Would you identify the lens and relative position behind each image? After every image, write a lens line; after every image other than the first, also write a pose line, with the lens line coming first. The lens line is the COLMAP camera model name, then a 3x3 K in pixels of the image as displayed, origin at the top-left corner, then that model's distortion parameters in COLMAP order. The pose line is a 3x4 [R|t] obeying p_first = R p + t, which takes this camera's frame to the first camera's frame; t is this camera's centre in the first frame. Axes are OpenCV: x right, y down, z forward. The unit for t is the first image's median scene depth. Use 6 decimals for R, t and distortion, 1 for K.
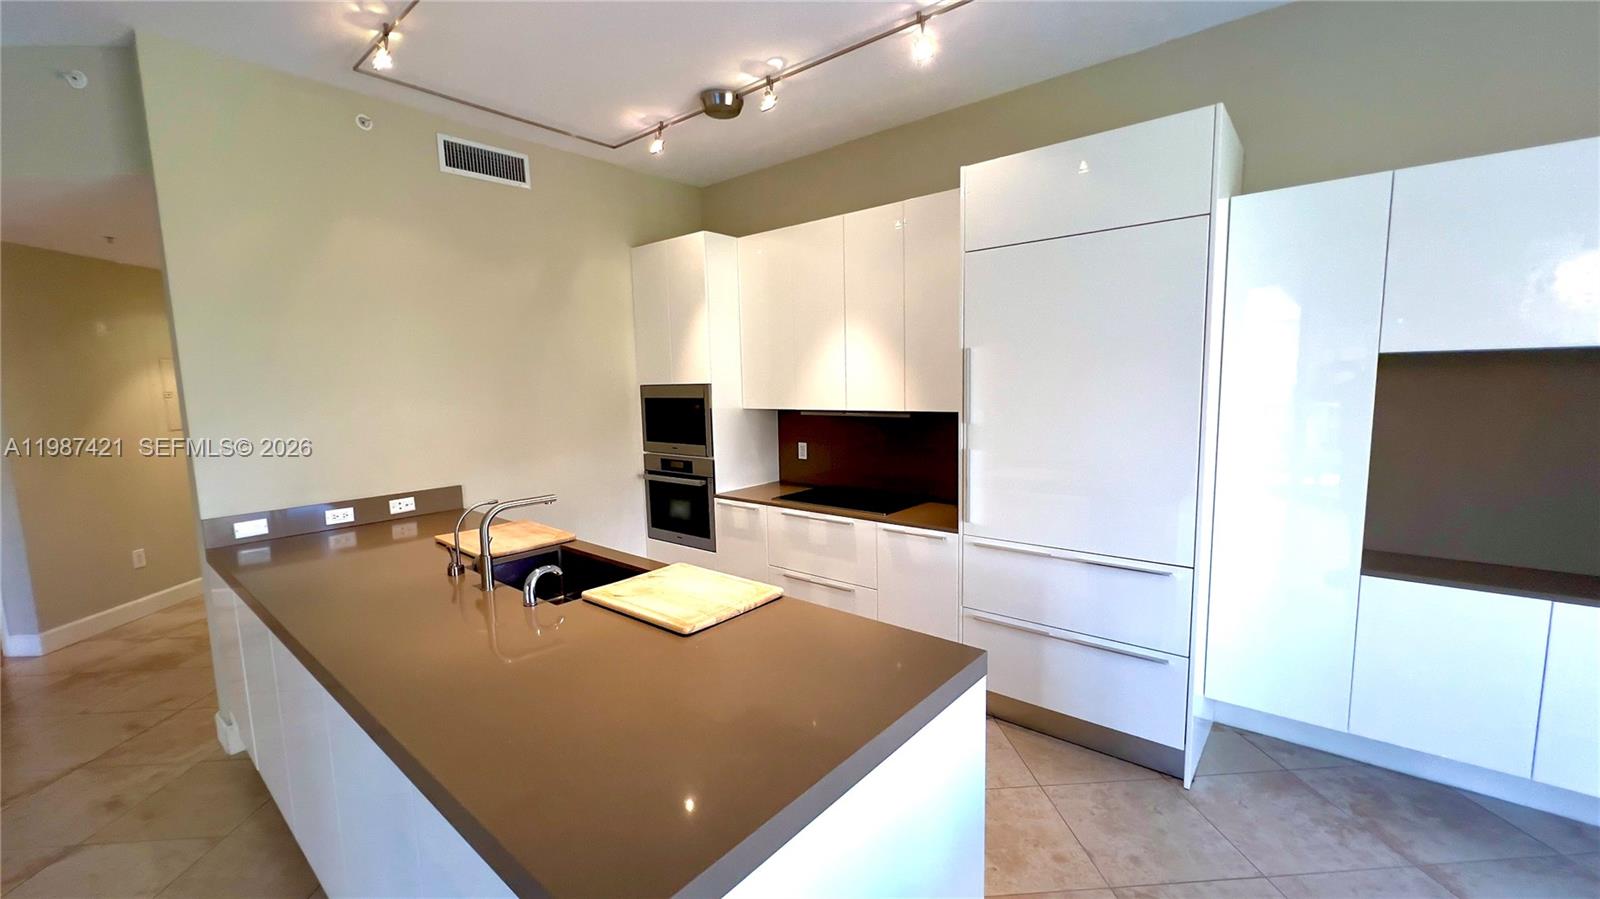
lens RADIAL K [[644.1, 0, 816.2], [0, 644.1, 459.6], [0, 0, 1]] dist [0.018433, 0.000591]
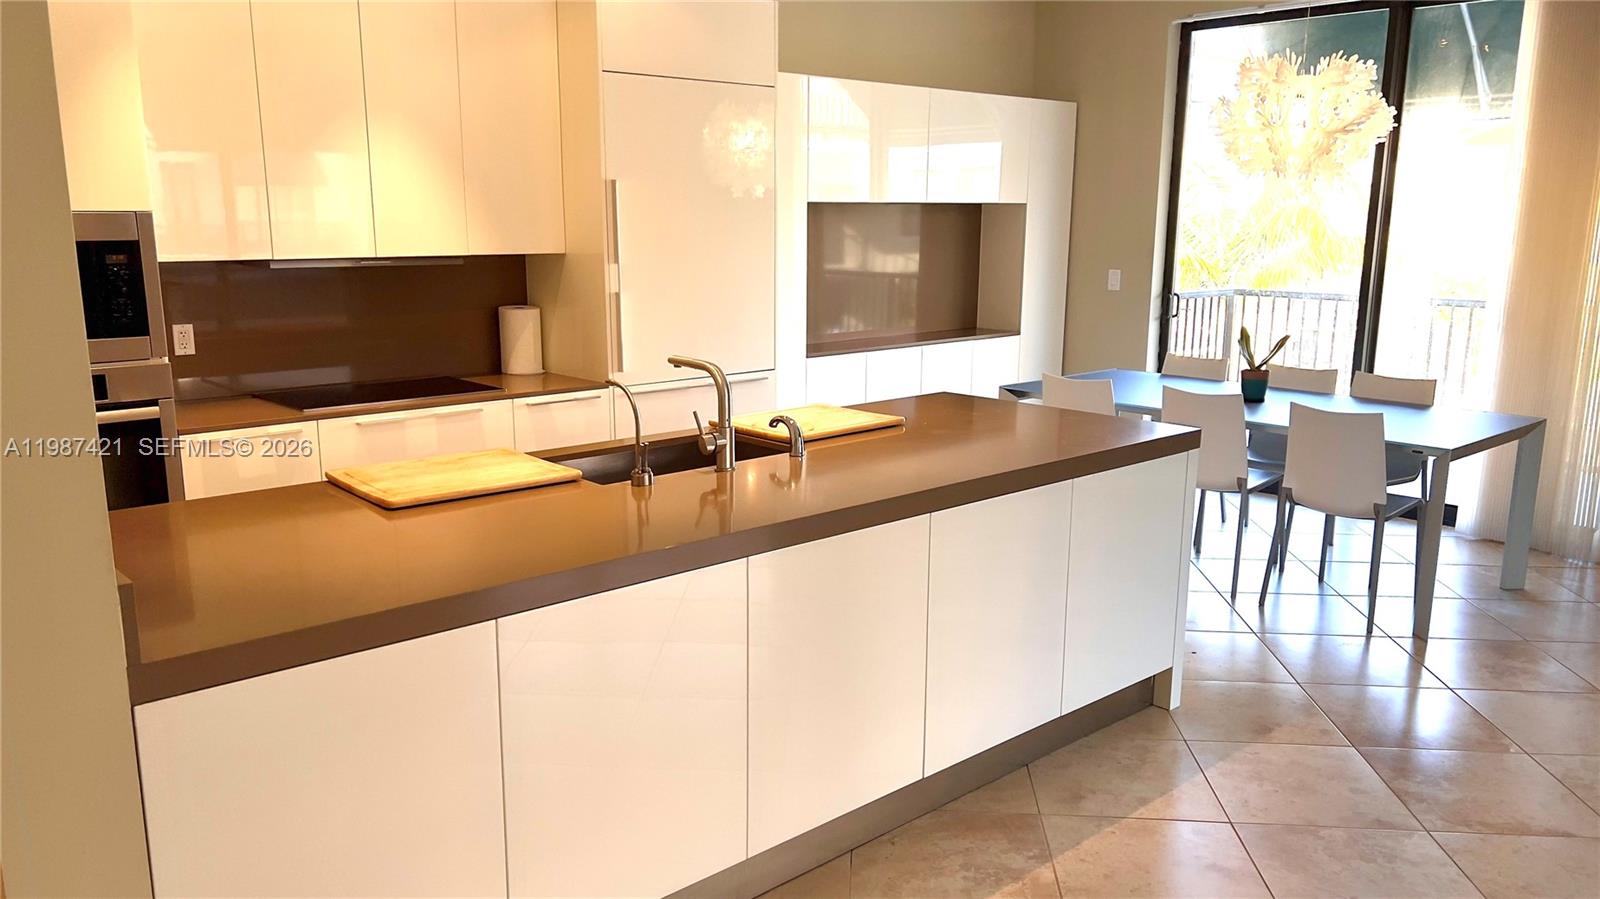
lens RADIAL K [[1202.1, 0, 800.5], [0, 1202.1, 451.0], [0, 0, 1]] dist [0.072785, -0.042098]
pose [[0.124410, -0.174320, 0.976798, -1.159176], [0.116317, 0.980221, 0.160116, -0.030503], [-0.985390, 0.093699, 0.142225, 0.414325]]
